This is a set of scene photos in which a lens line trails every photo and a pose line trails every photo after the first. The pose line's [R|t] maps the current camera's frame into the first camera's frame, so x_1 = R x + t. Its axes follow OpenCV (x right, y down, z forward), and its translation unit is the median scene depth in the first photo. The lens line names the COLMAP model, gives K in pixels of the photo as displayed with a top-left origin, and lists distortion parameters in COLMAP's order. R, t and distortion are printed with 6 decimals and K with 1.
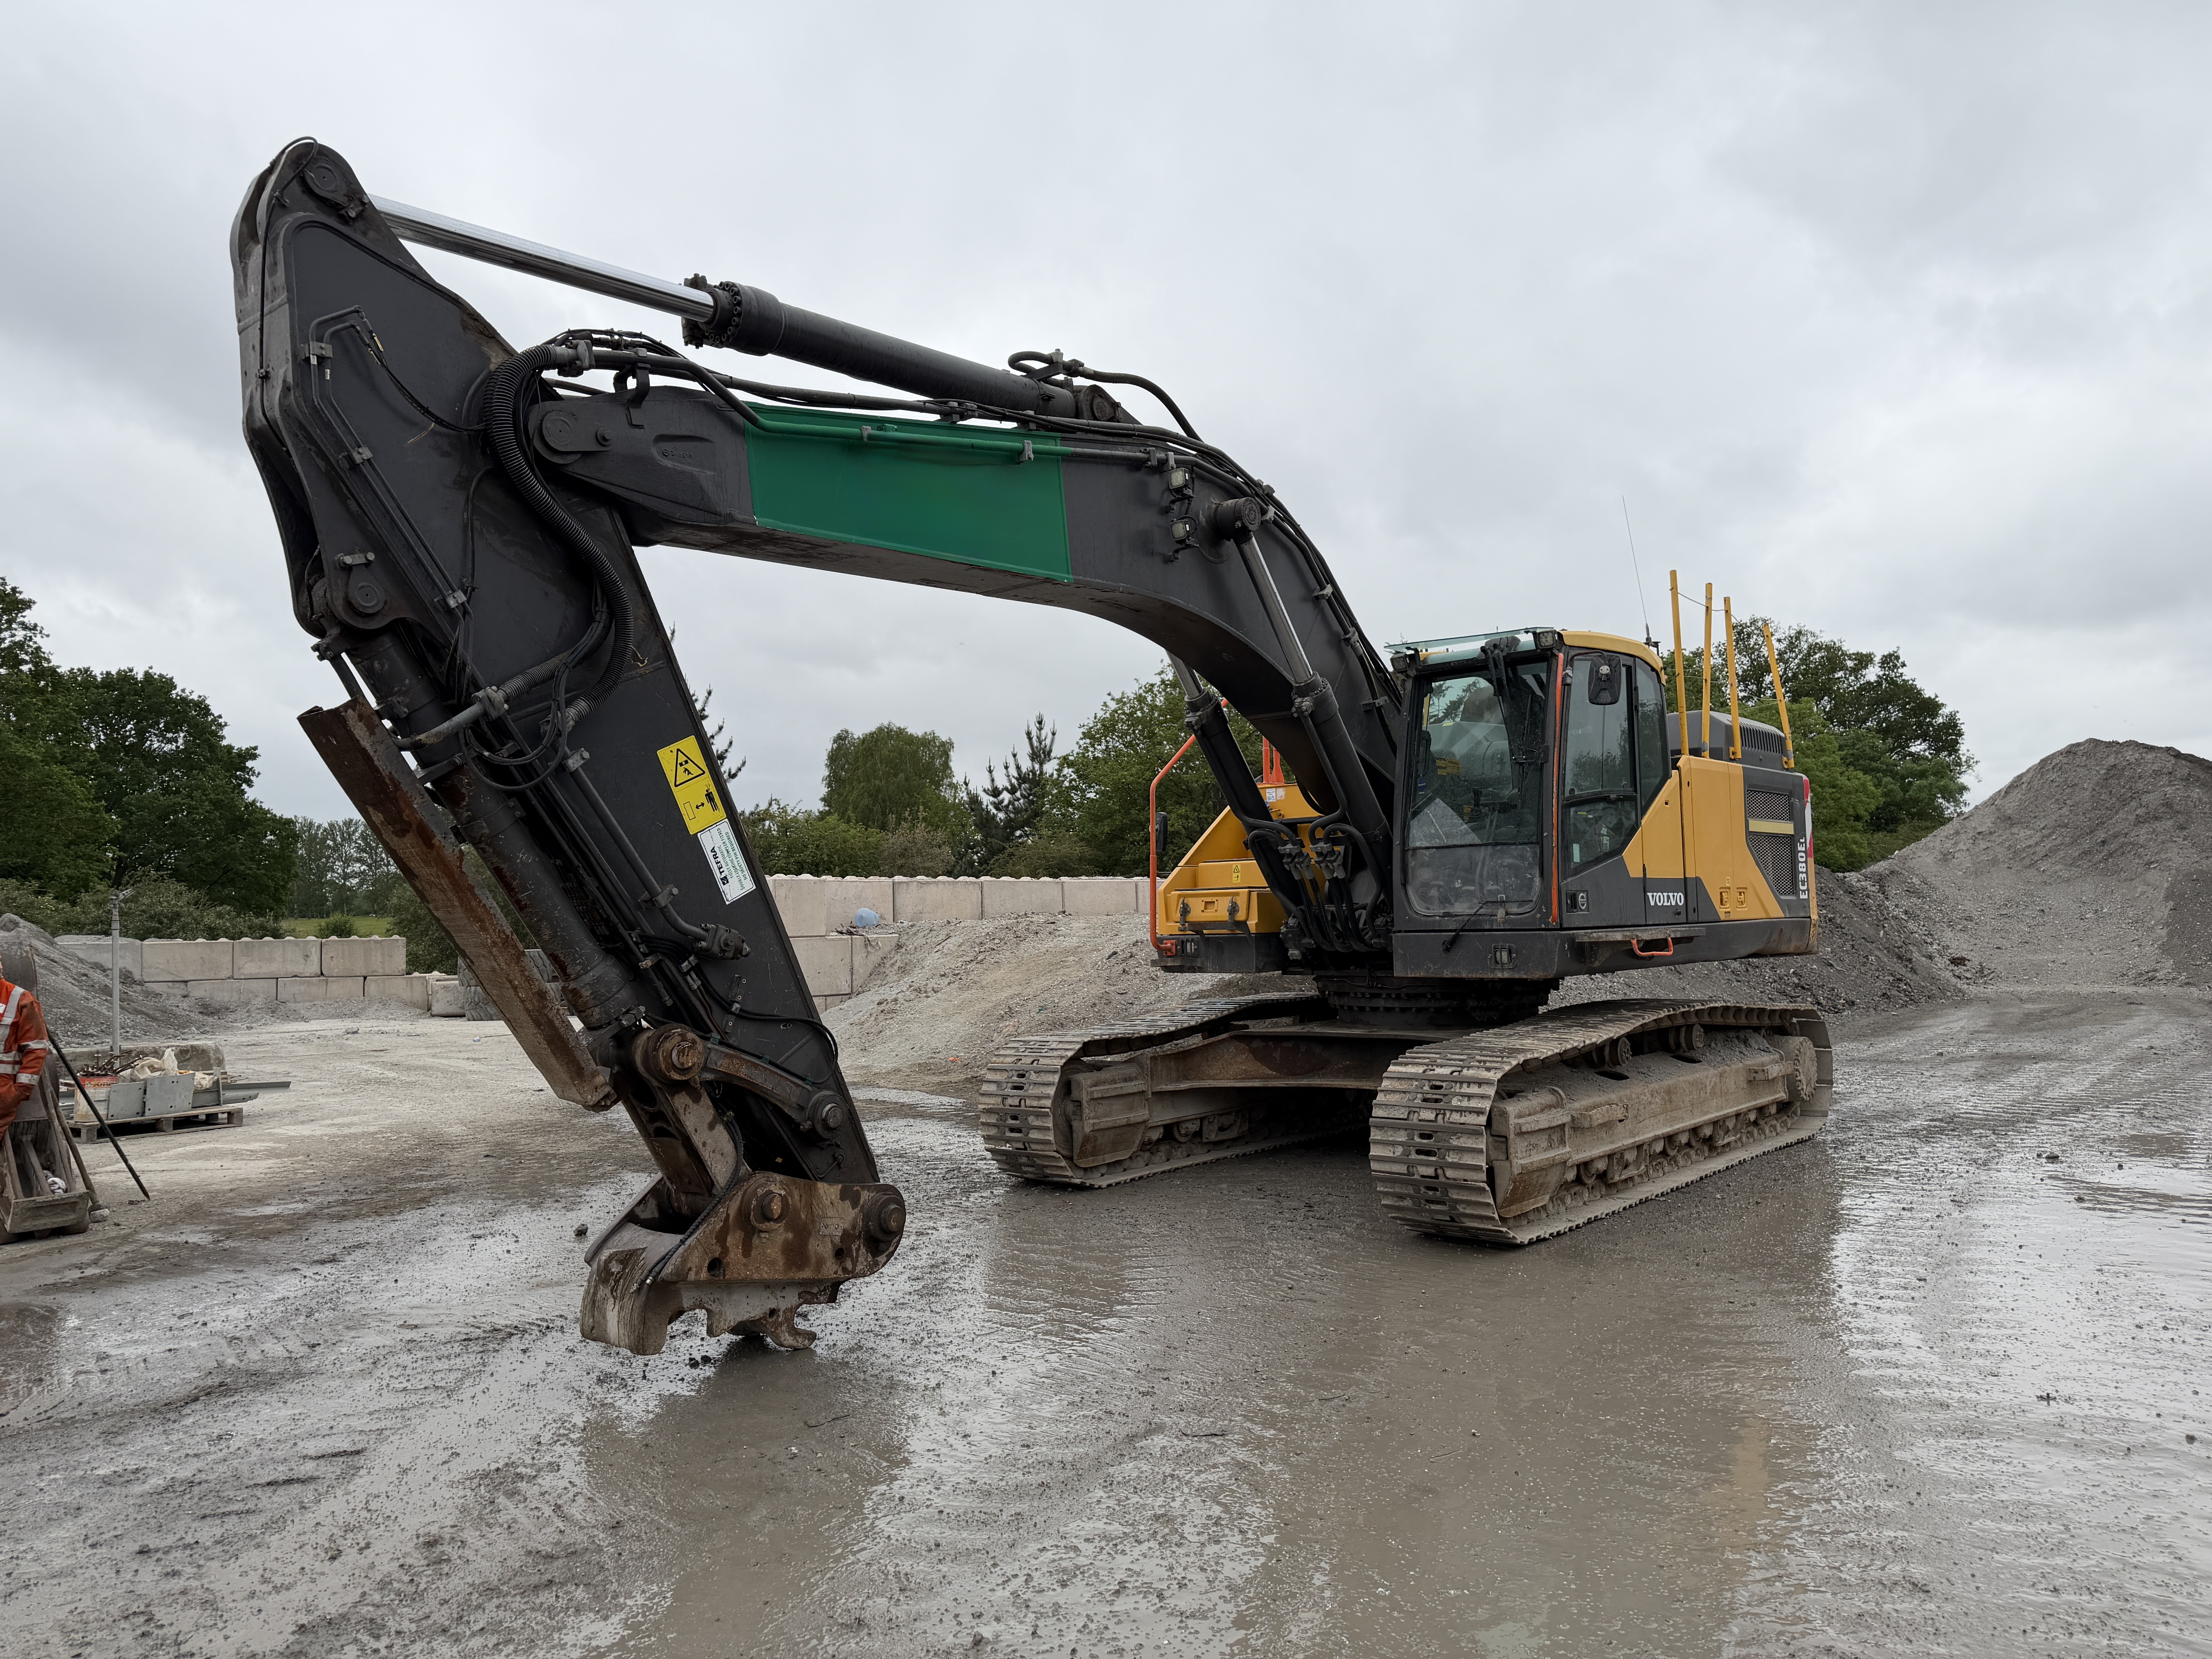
lens RADIAL K [[1587.1, 0, 1106.0], [0, 1587.1, 829.5], [0, 0, 1]] dist [0.078213, -0.000335]
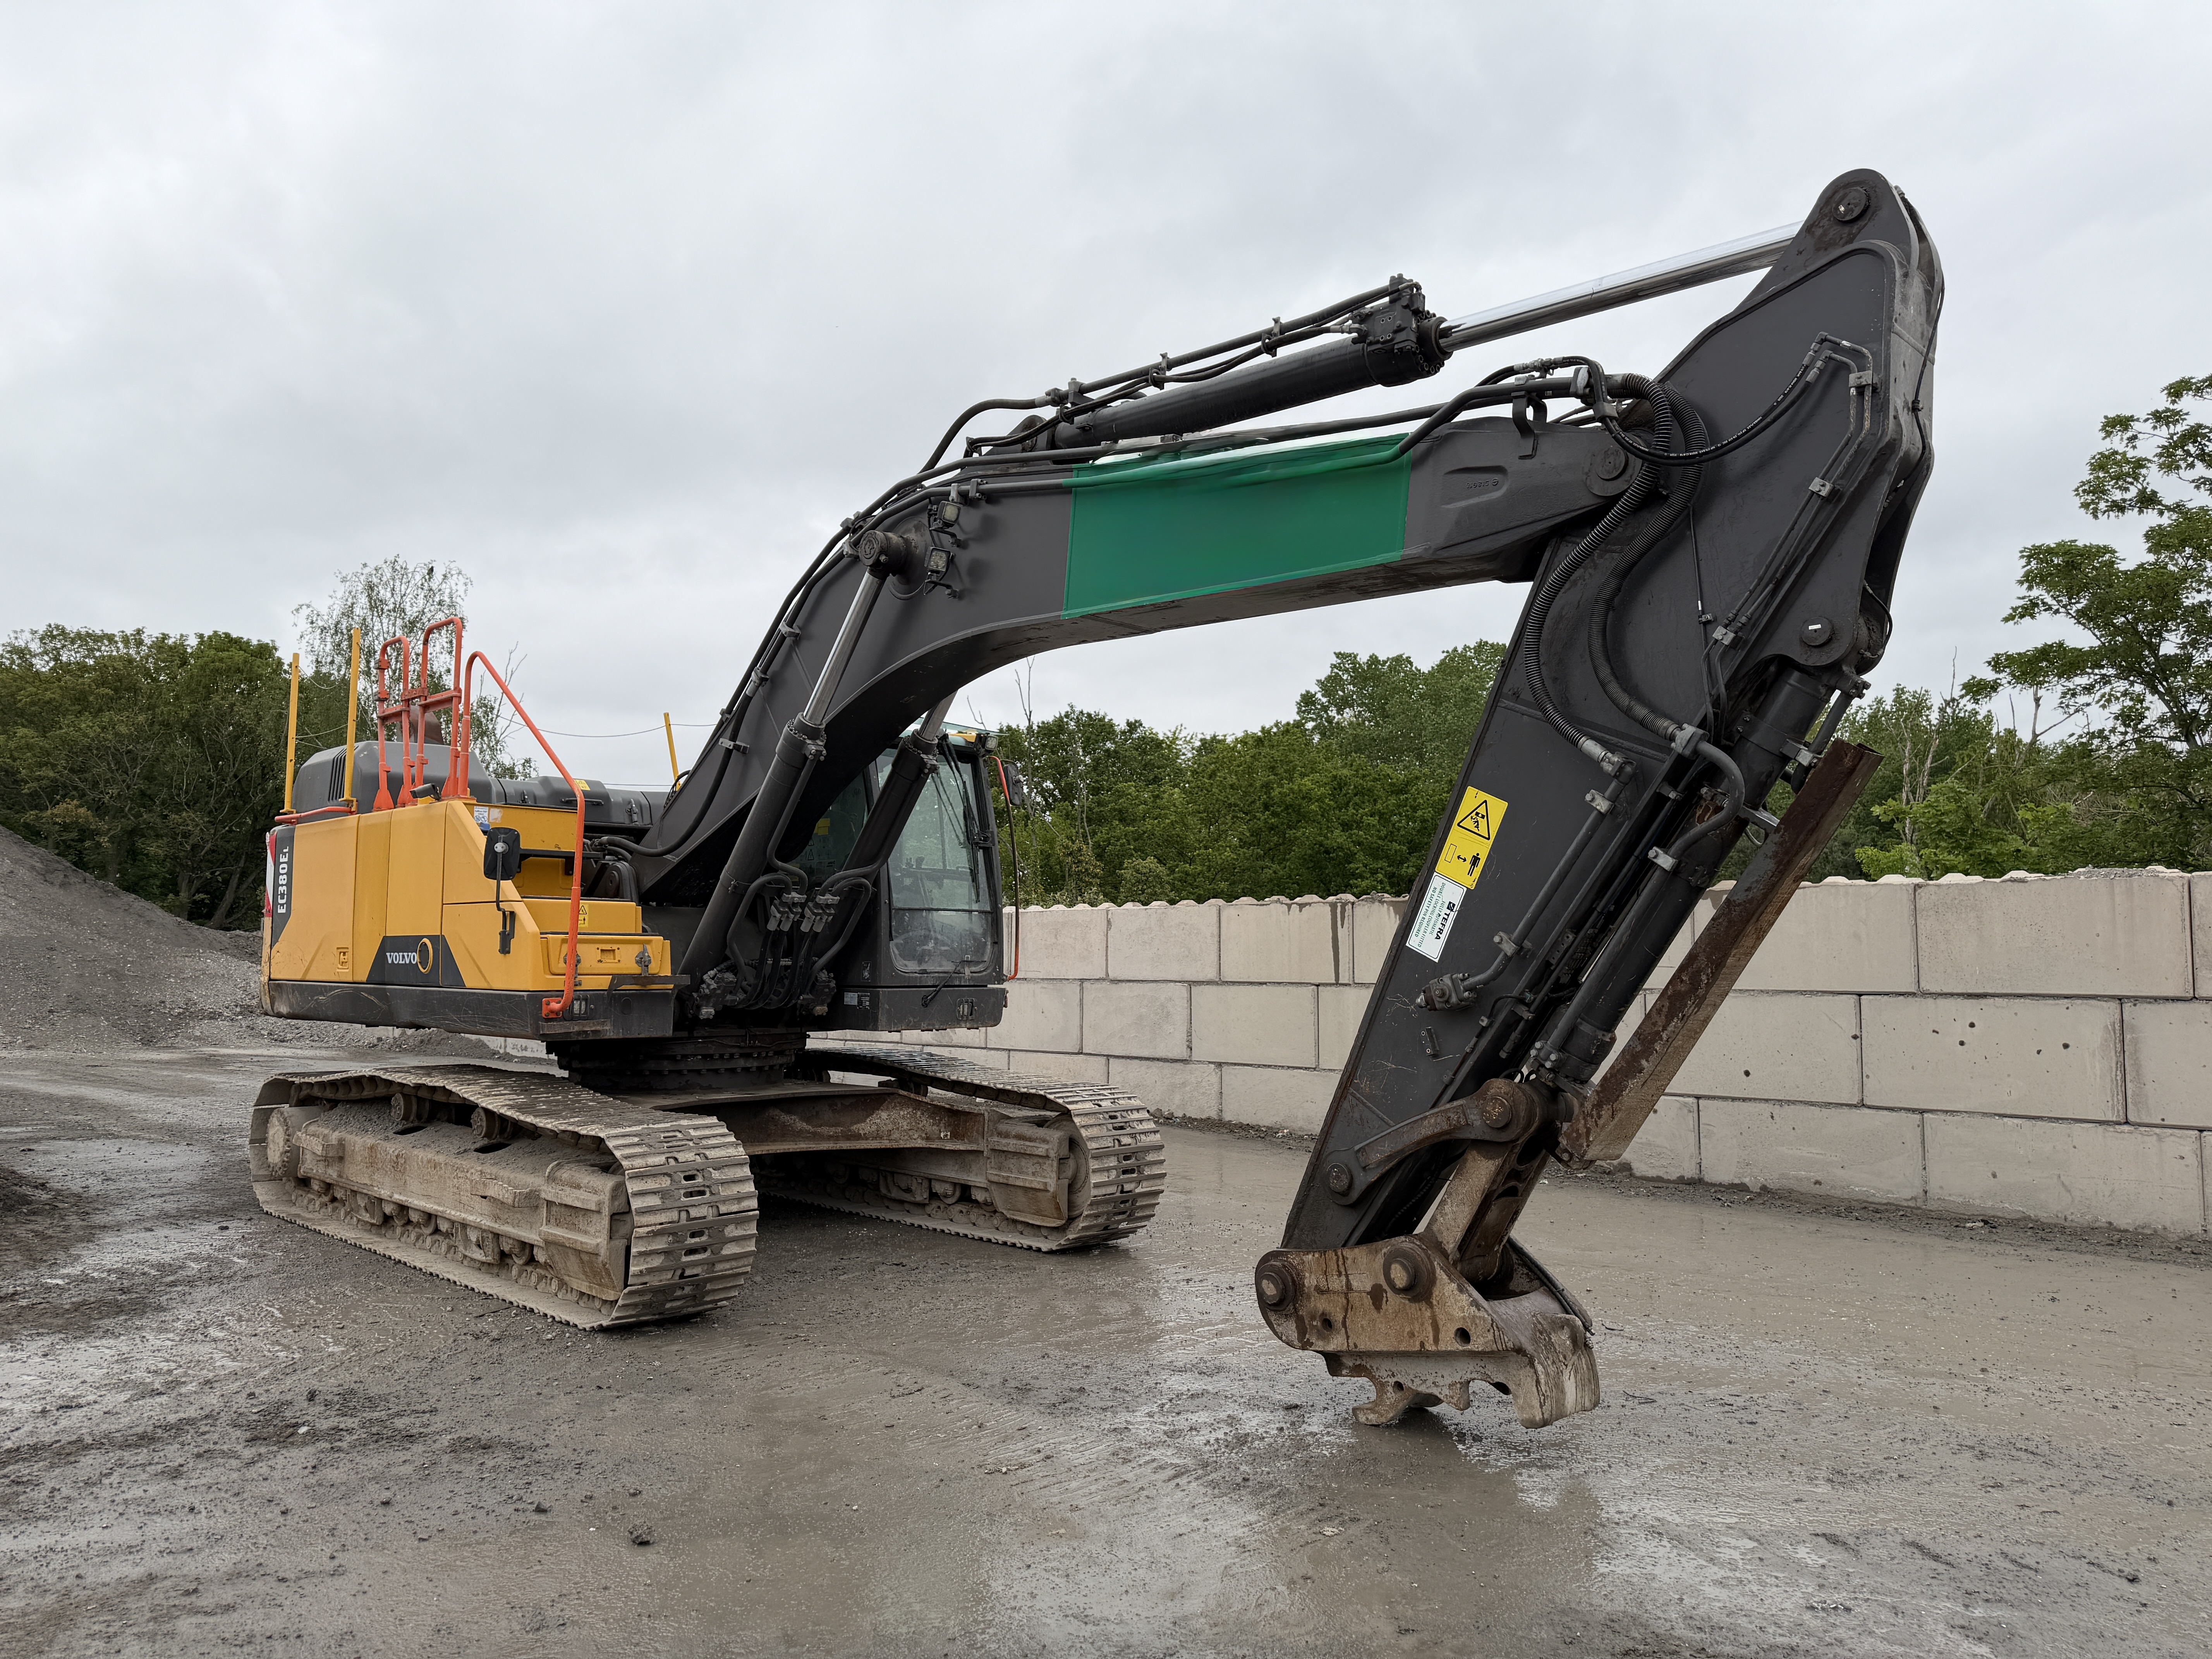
lens RADIAL K [[1587.1, 0, 1106.0], [0, 1587.1, 829.5], [0, 0, 1]] dist [0.078213, -0.000335]
pose [[0.033250, 0.106628, 0.993743, -1.170696], [-0.067123, 0.992286, -0.104226, 0.083403], [-0.997191, -0.063237, 0.040151, 1.129847]]
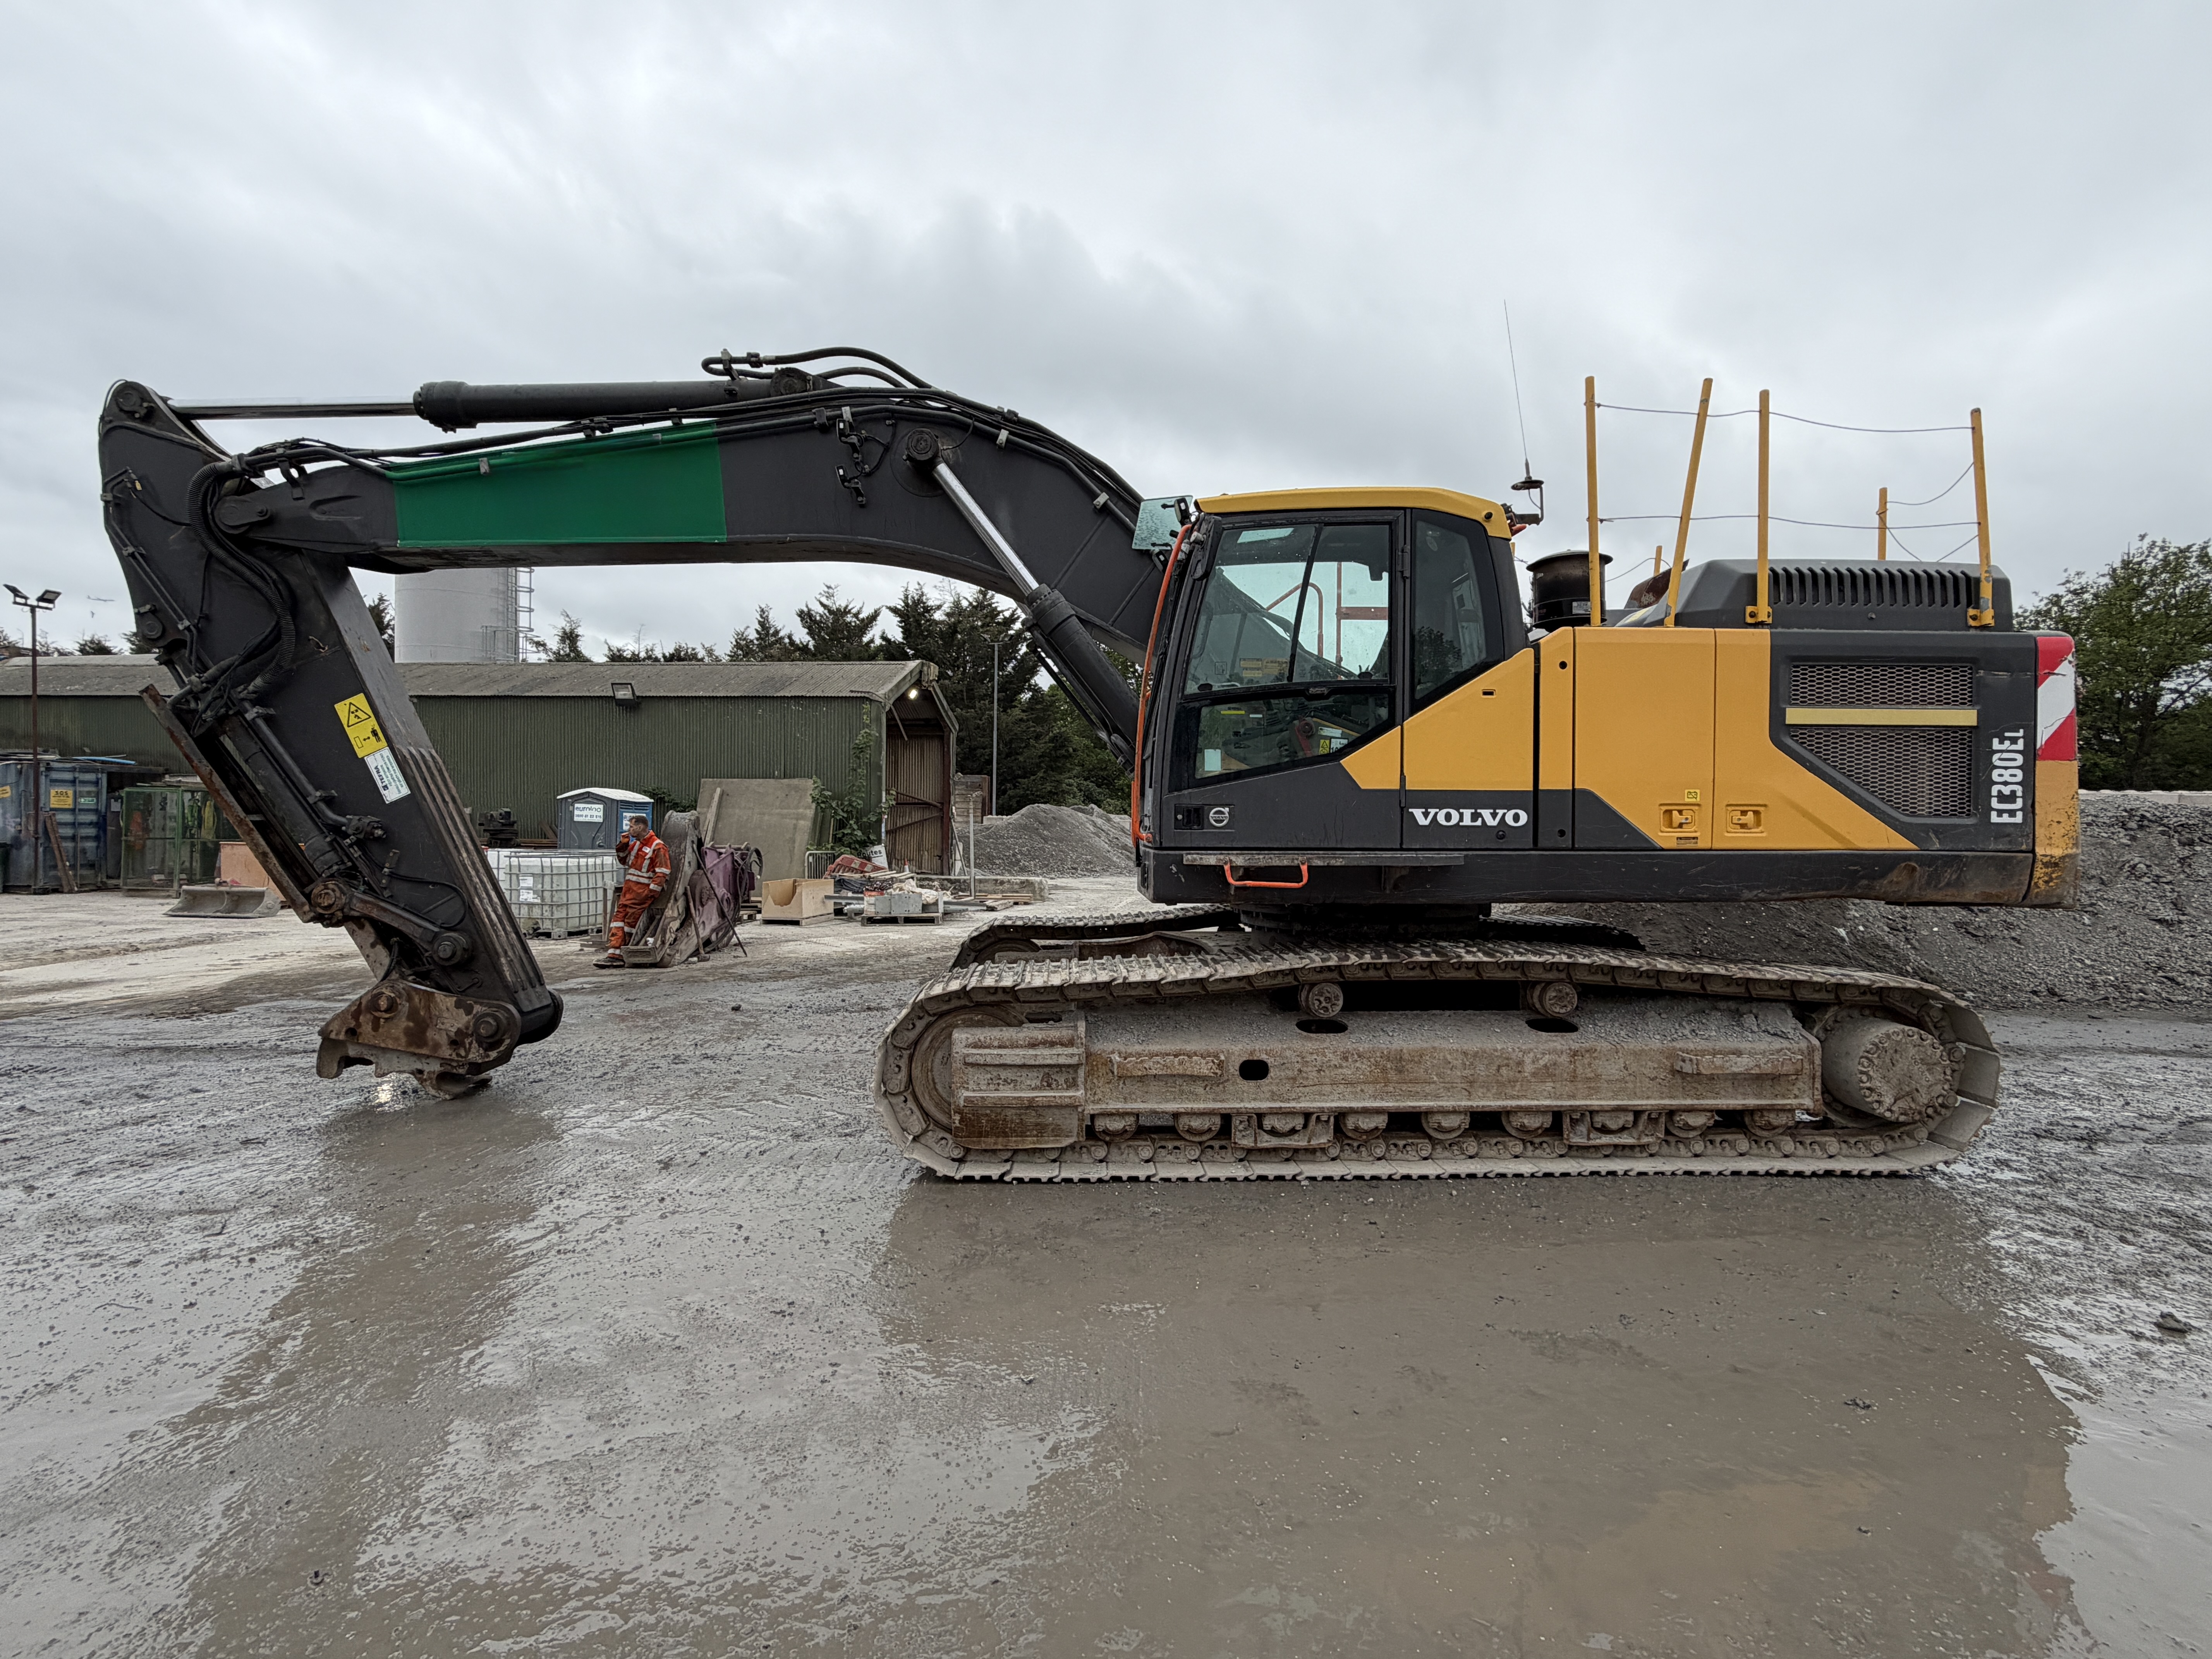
lens RADIAL K [[1063.4, 0, 1106.0], [0, 1063.4, 829.5], [0, 0, 1]] dist [-0.000114, -0.000147]
pose [[0.667429, 0.034093, -0.743893, 0.963546], [0.019322, 0.997822, 0.063067, 0.020907], [0.744423, -0.056466, 0.665317, 0.822939]]
